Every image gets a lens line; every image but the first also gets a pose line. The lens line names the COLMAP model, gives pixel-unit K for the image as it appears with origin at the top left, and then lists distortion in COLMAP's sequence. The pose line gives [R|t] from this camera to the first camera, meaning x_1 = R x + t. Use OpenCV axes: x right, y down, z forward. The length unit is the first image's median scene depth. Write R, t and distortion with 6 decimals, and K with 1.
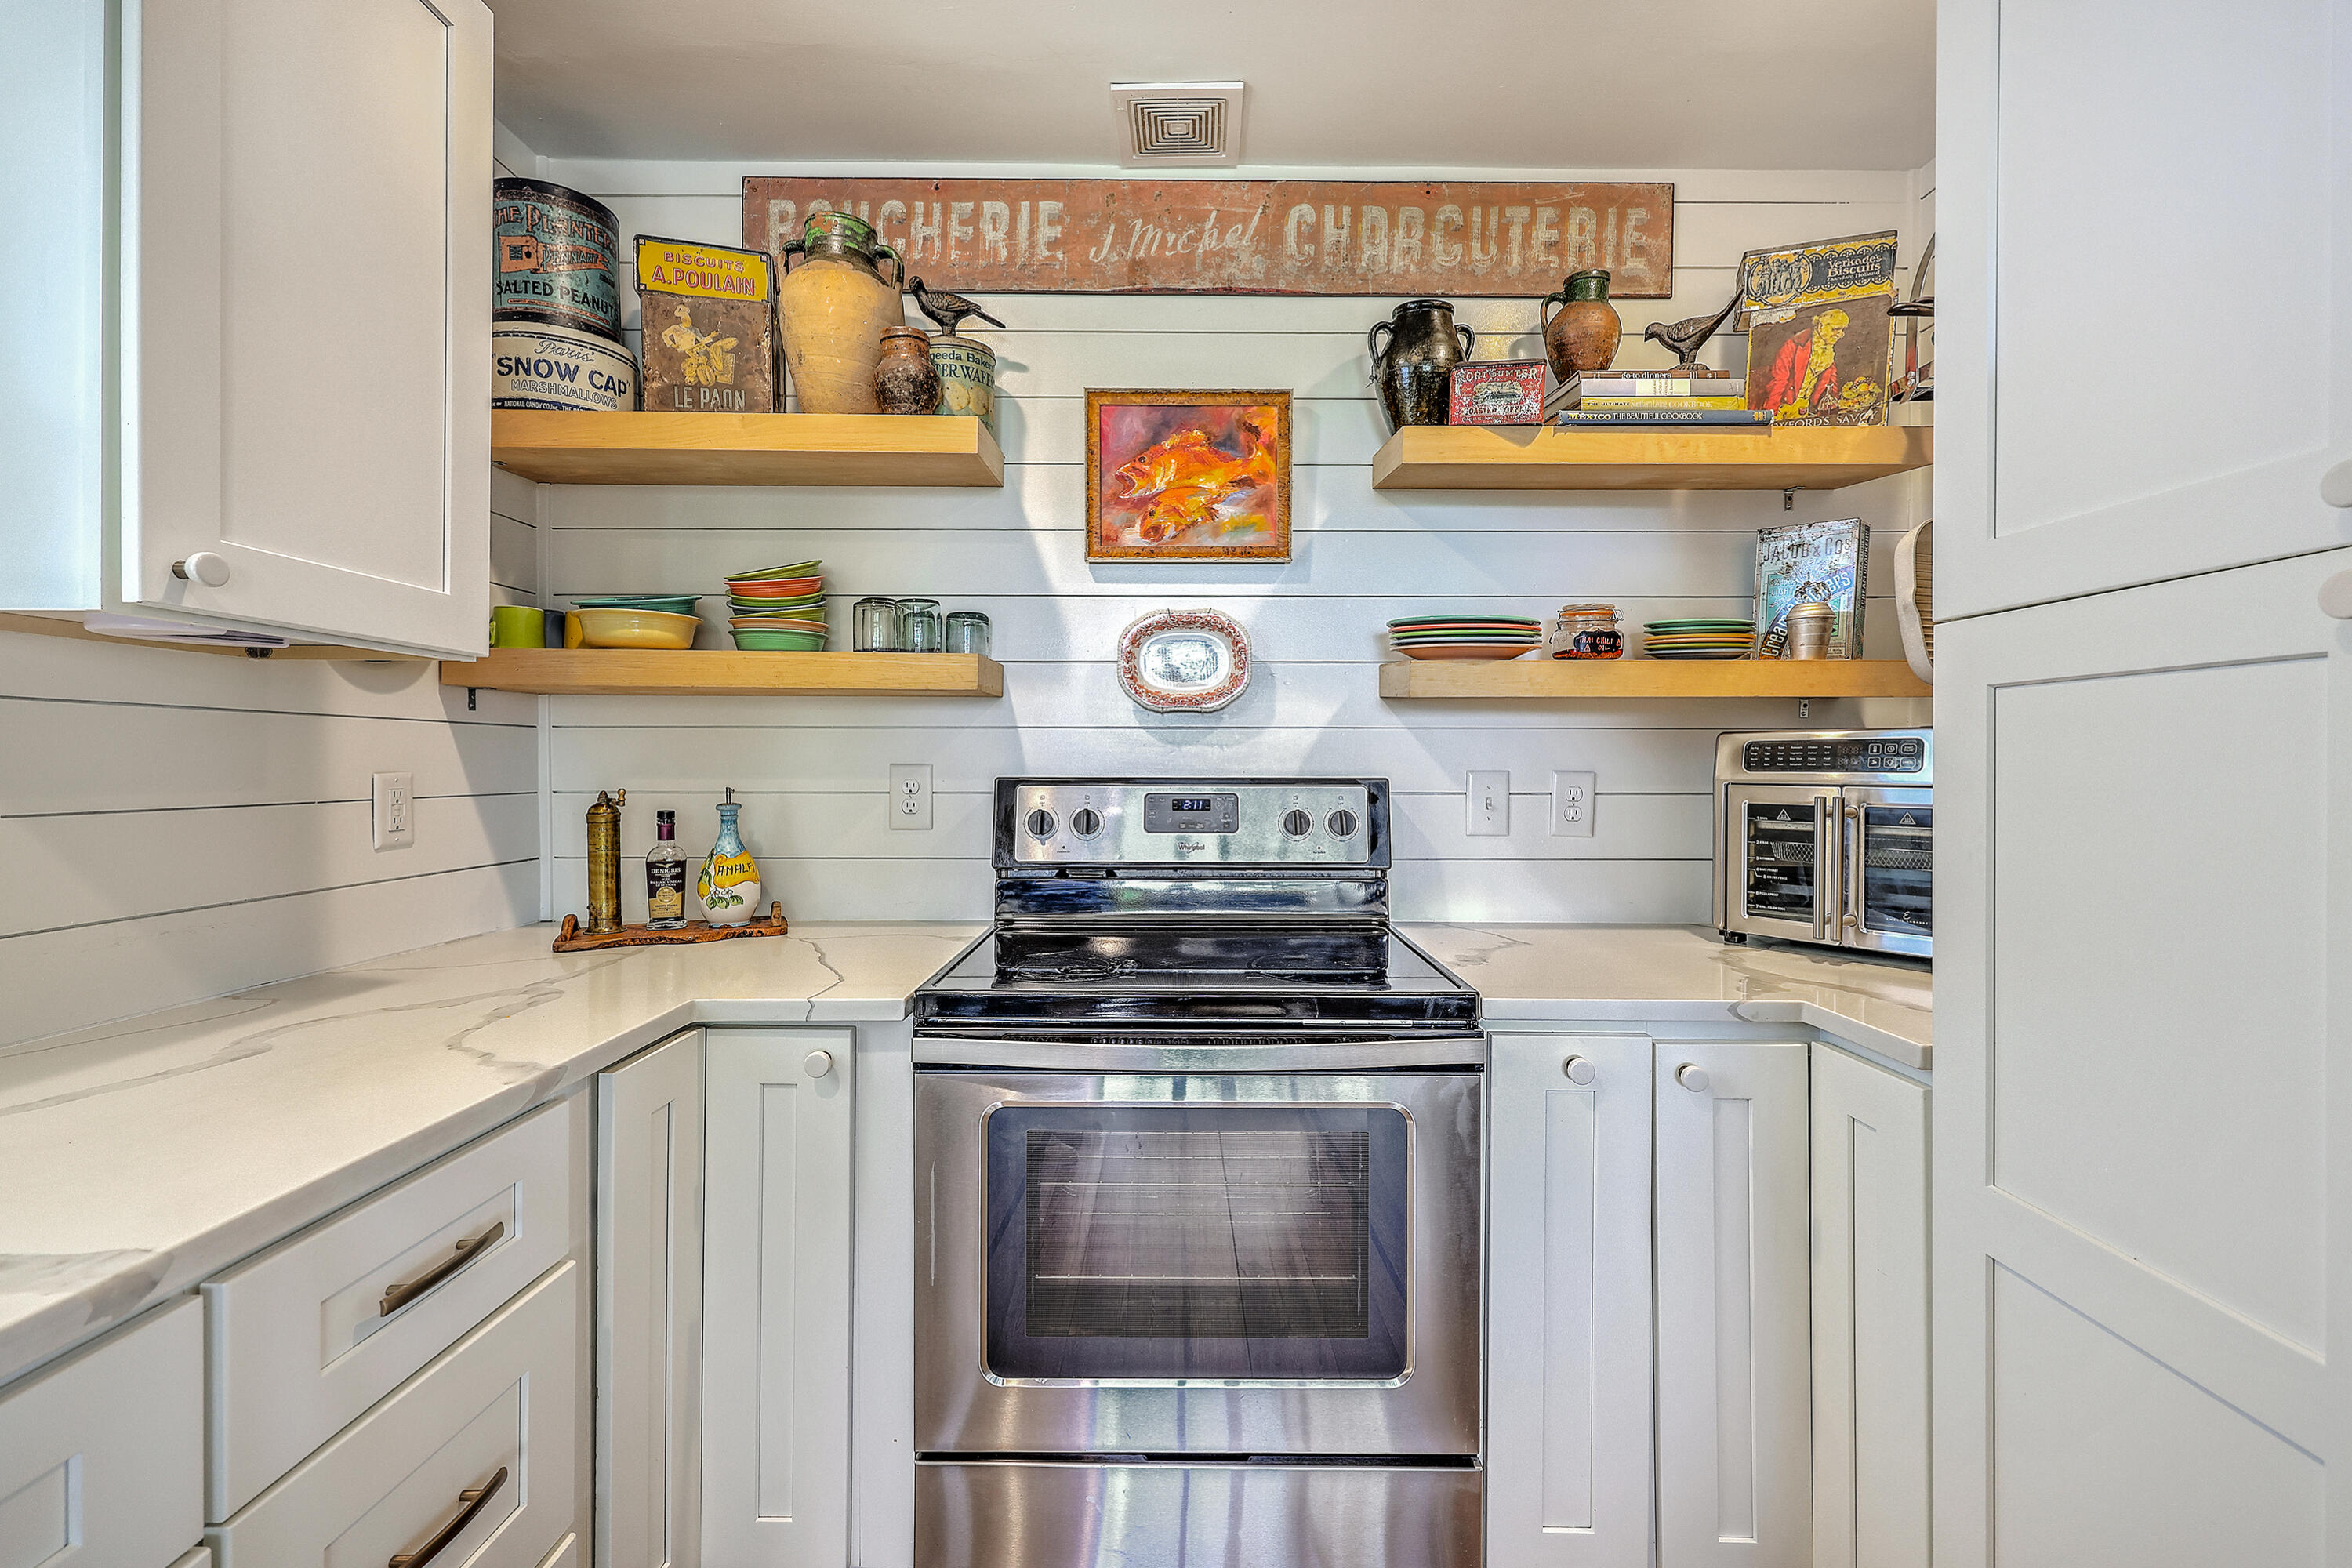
lens RADIAL K [[960.1, 0, 1162.0], [0, 960.1, 761.7], [0, 0, 1]] dist [0.001893, 0.000641]
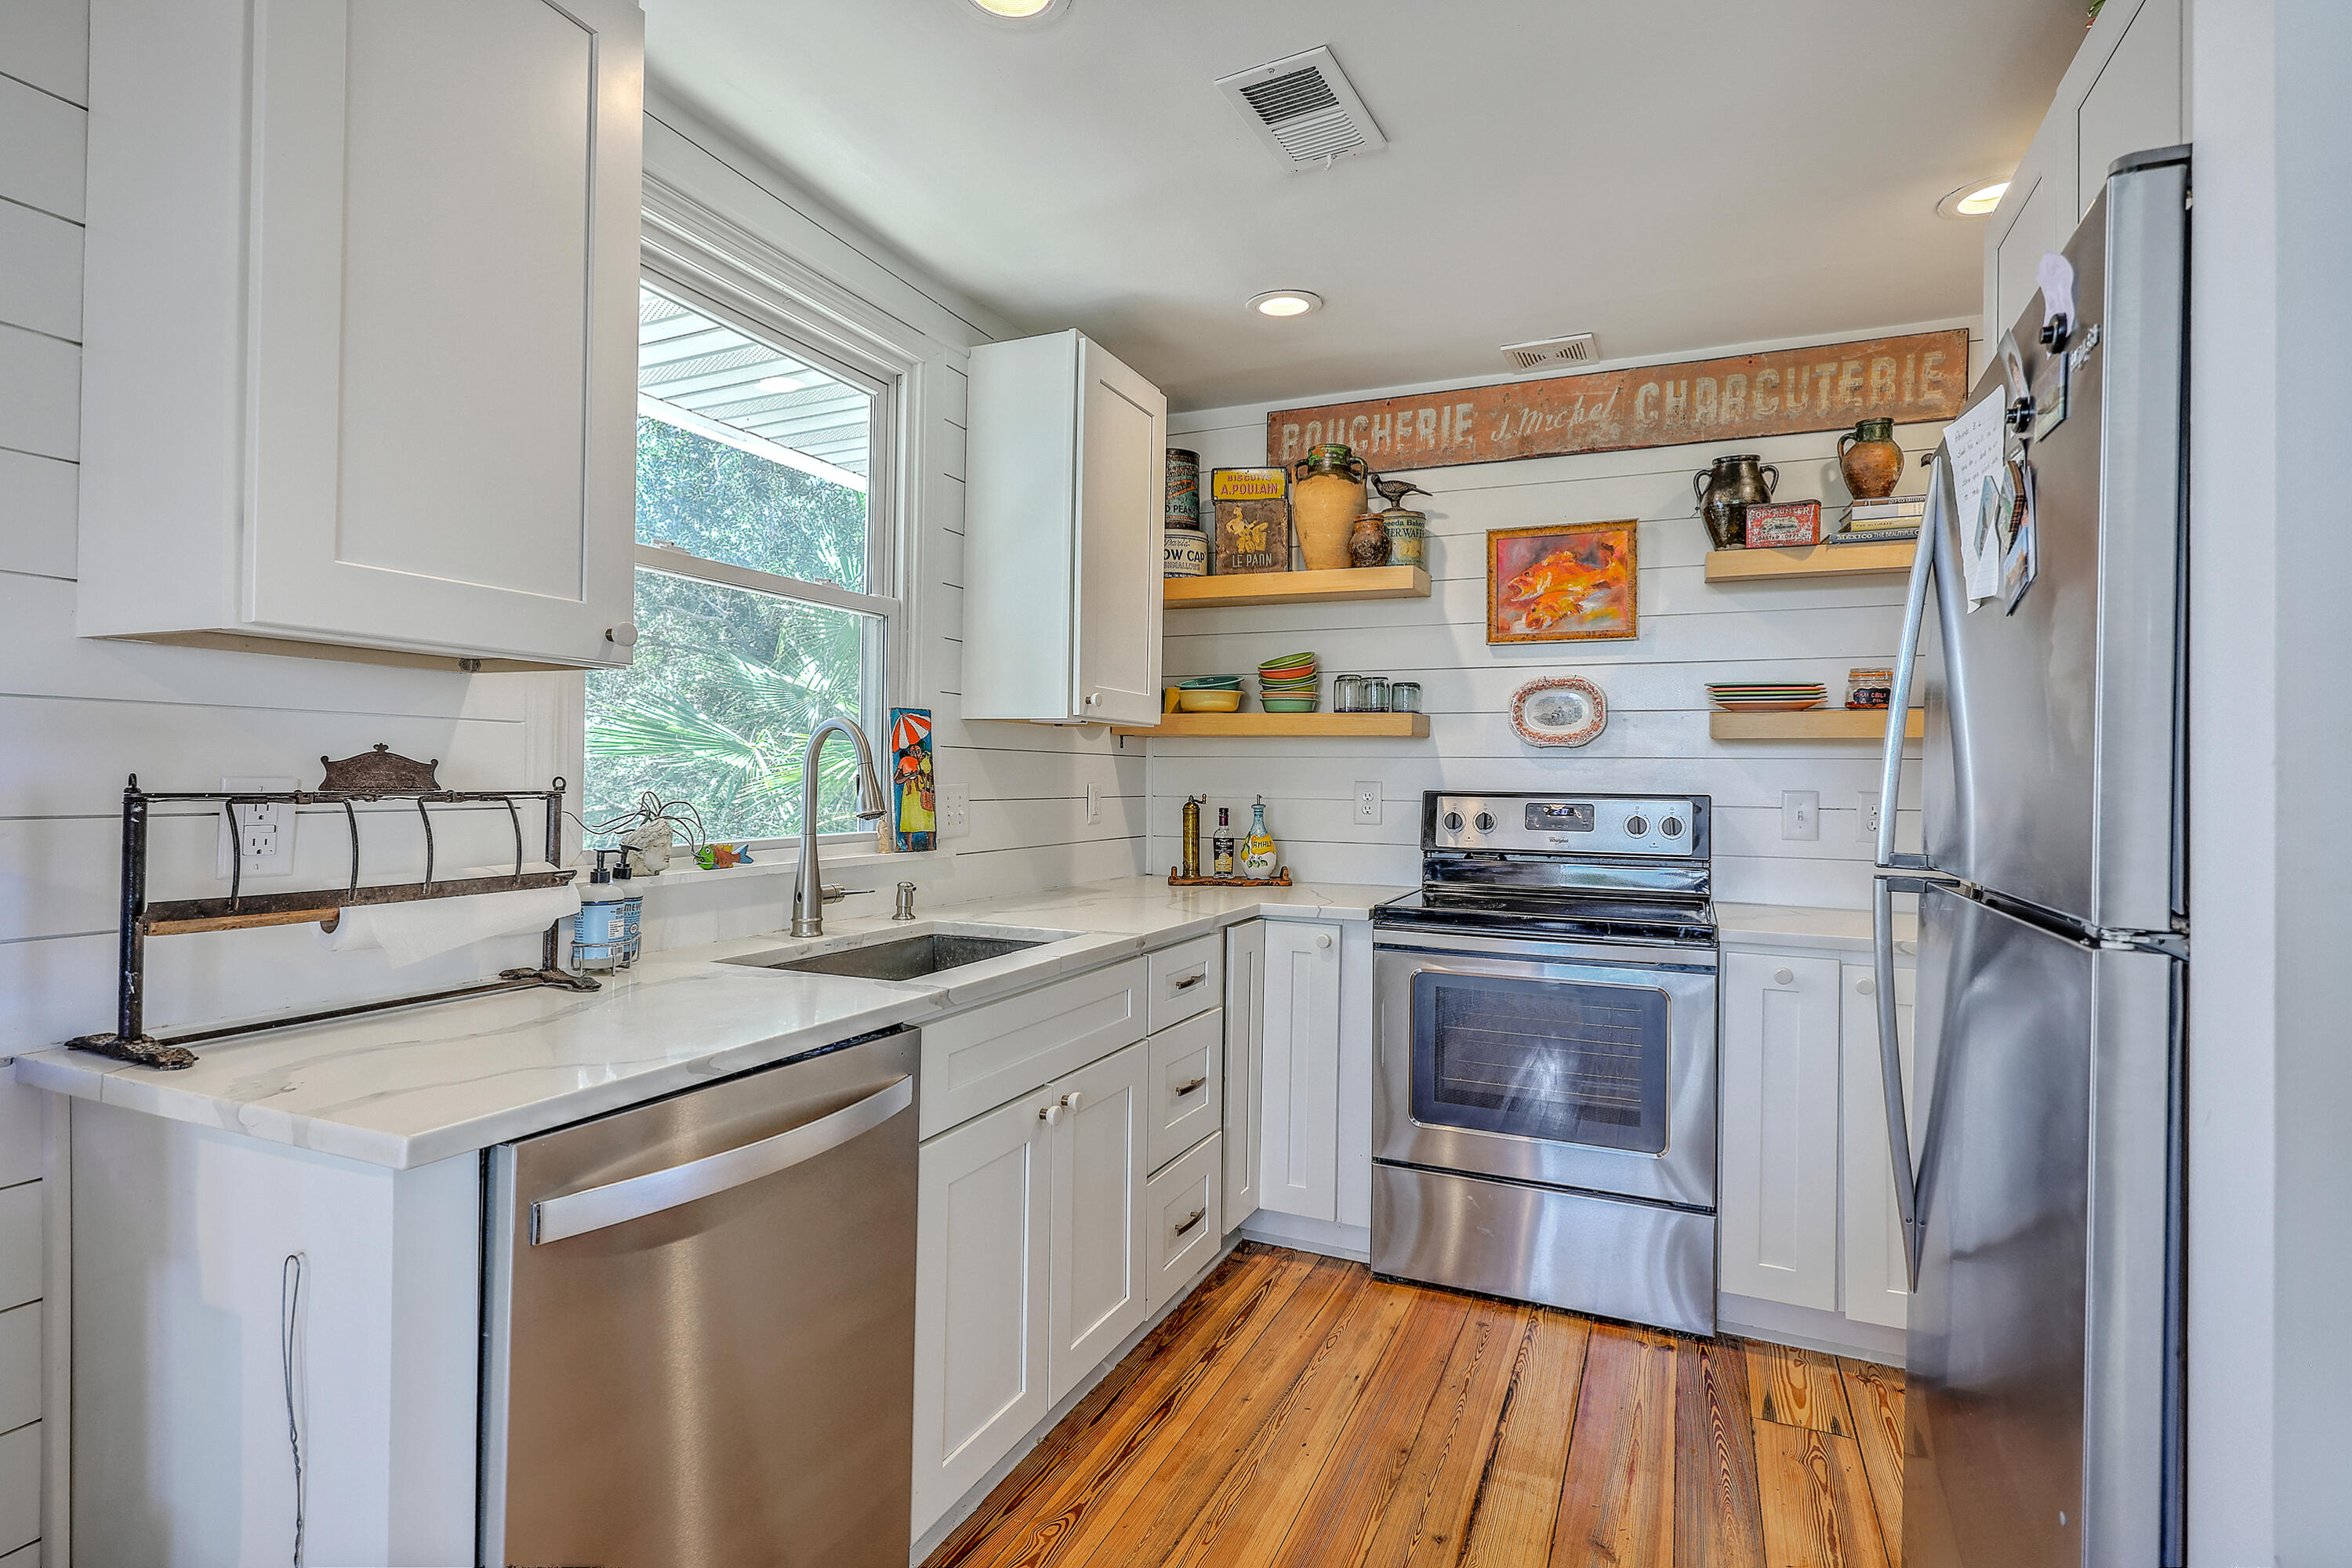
lens RADIAL K [[1119.8, 0, 1159.9], [0, 1119.8, 769.8], [0, 0, 1]] dist [-0.000897, -0.000546]
pose [[0.912876, 0.005659, -0.408197, 0.173391], [-0.009369, 0.999931, -0.007090, -0.000259], [0.408129, 0.010297, 0.912866, -0.810256]]
